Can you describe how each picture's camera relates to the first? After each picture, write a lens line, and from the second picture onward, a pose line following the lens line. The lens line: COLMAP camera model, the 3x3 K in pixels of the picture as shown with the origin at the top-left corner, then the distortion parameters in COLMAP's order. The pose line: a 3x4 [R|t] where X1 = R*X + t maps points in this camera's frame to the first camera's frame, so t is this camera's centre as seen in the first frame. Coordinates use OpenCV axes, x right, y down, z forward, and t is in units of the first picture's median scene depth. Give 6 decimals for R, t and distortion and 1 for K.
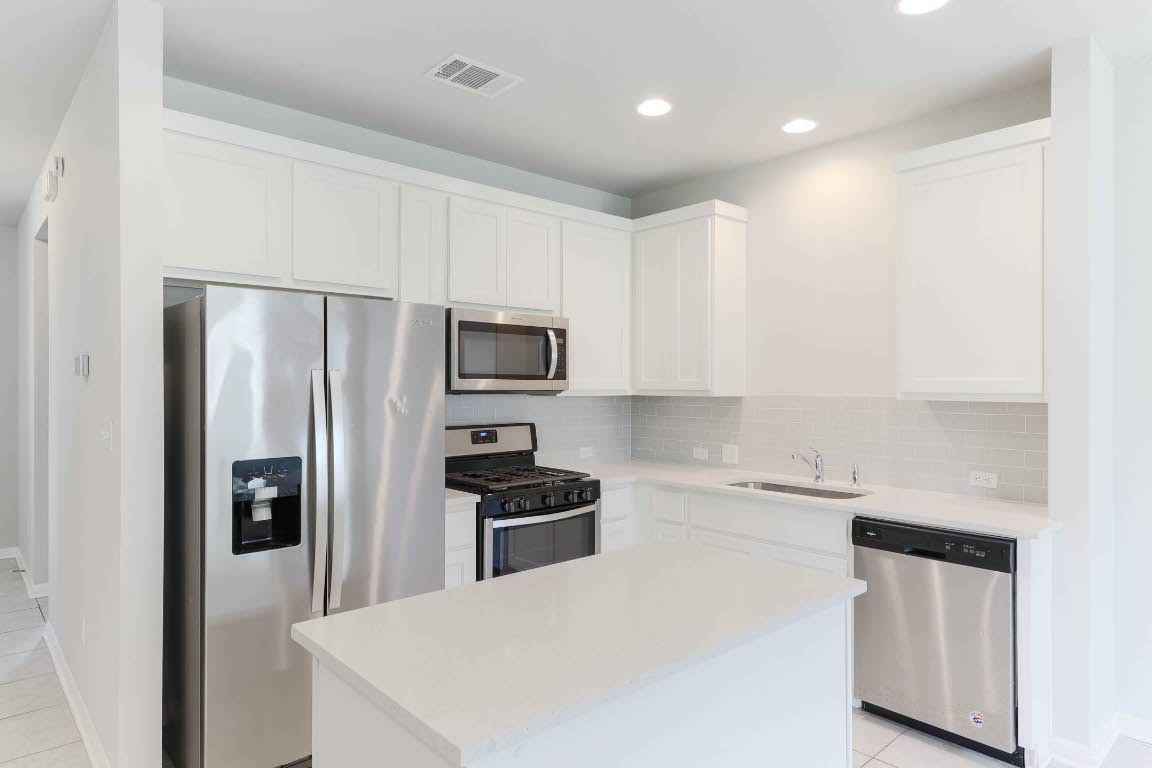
lens RADIAL K [[681.0, 0, 575.9], [0, 681.0, 380.3], [0, 0, 1]] dist [0.008564, -0.001124]
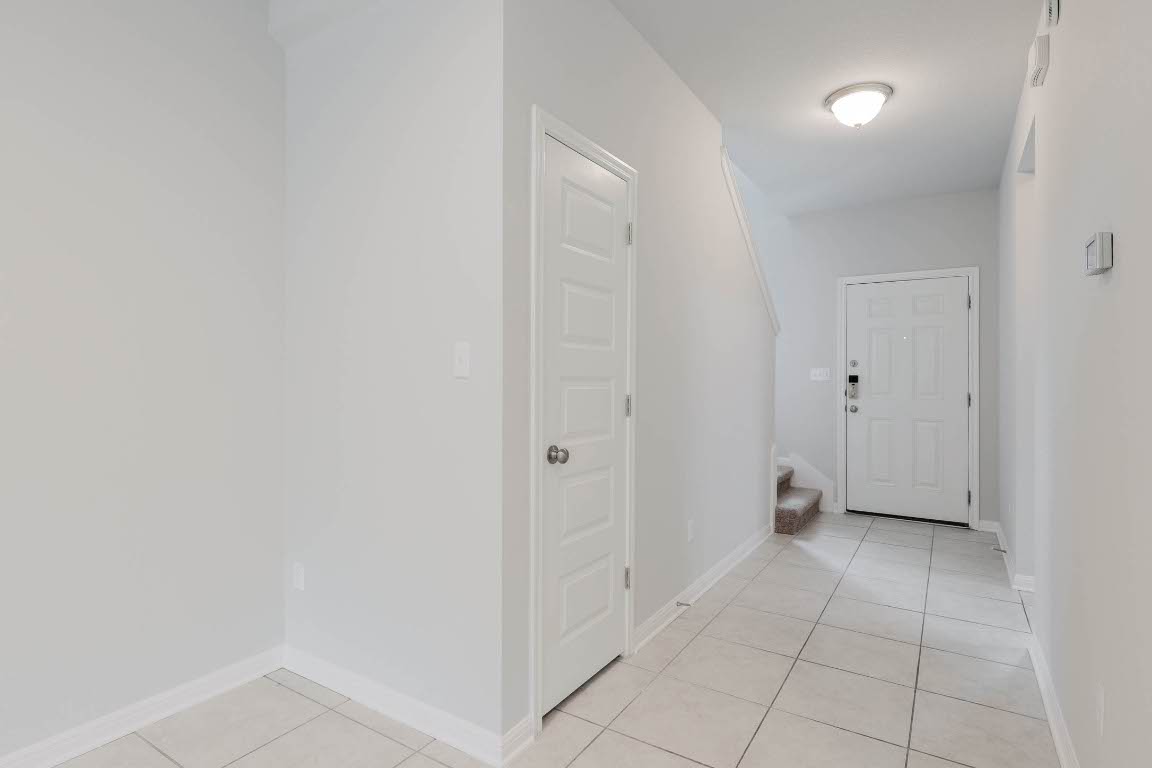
lens RADIAL K [[589.4, 0, 570.4], [0, 589.4, 382.9], [0, 0, 1]] dist [0.004898, -0.001489]
pose [[0.253273, 0.007992, -0.967362, -0.271406], [-0.000413, 0.999967, 0.008153, 0.066352], [0.967395, -0.001666, 0.253268, 0.340102]]
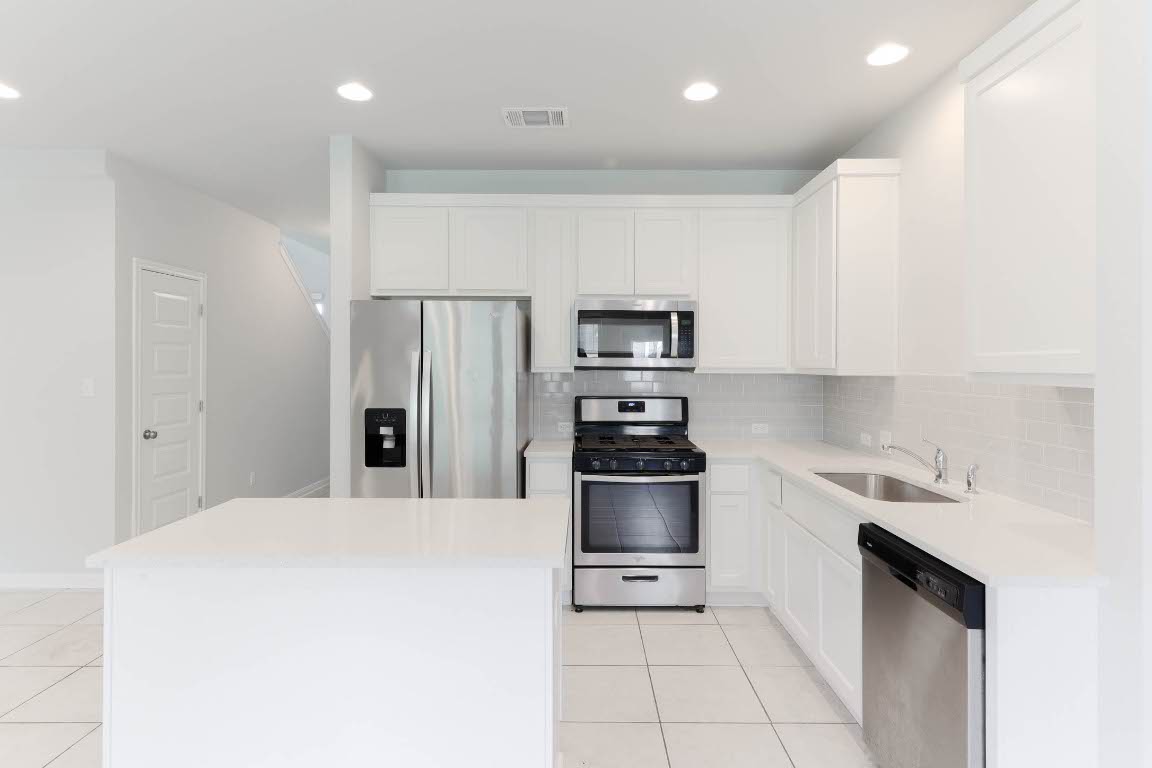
lens RADIAL K [[589.4, 0, 581.0], [0, 589.4, 363.5], [0, 0, 1]] dist [0.004898, -0.001489]
pose [[0.743317, 0.002197, -0.668936, 0.500795], [0.000663, 0.999992, 0.004021, 0.004658], [0.668940, -0.003433, 0.743309, 0.192710]]
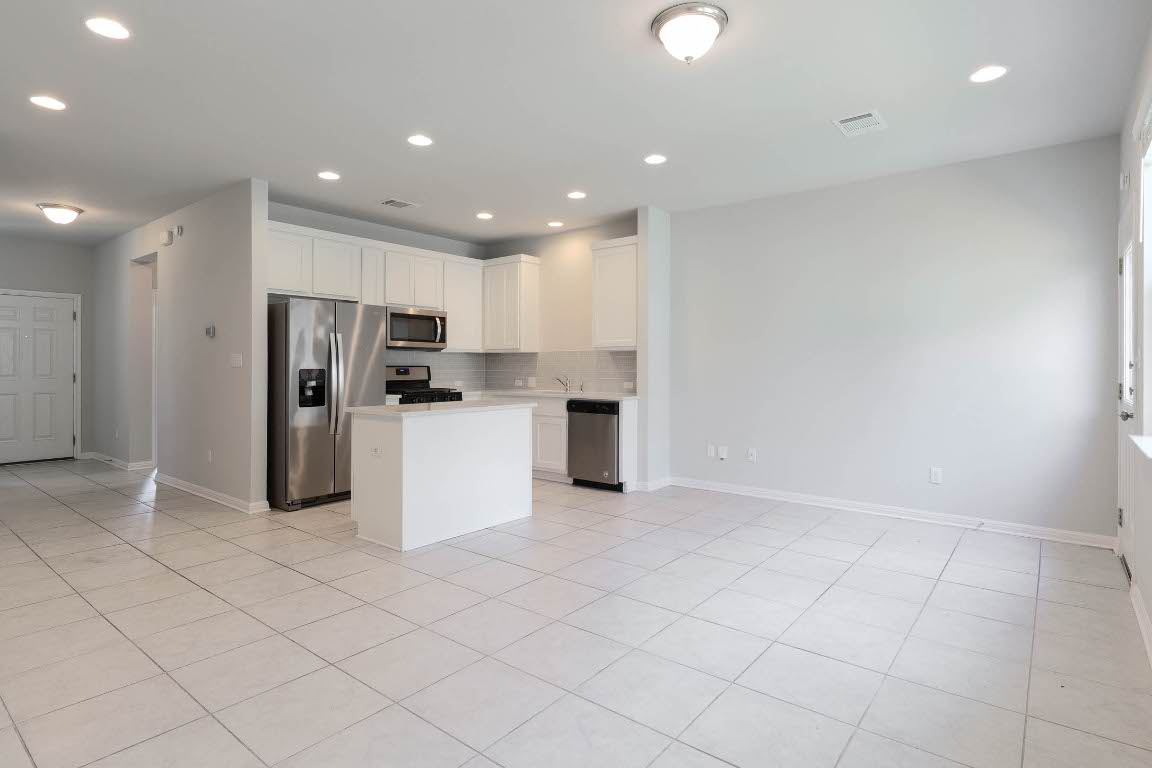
lens RADIAL K [[589.4, 0, 569.1], [0, 589.4, 363.3], [0, 0, 1]] dist [0.004898, -0.001489]
pose [[0.988582, 0.000982, 0.150680, 0.086164], [-0.001289, 0.999997, 0.001942, 0.057173], [-0.150677, -0.002114, 0.988581, -0.778100]]
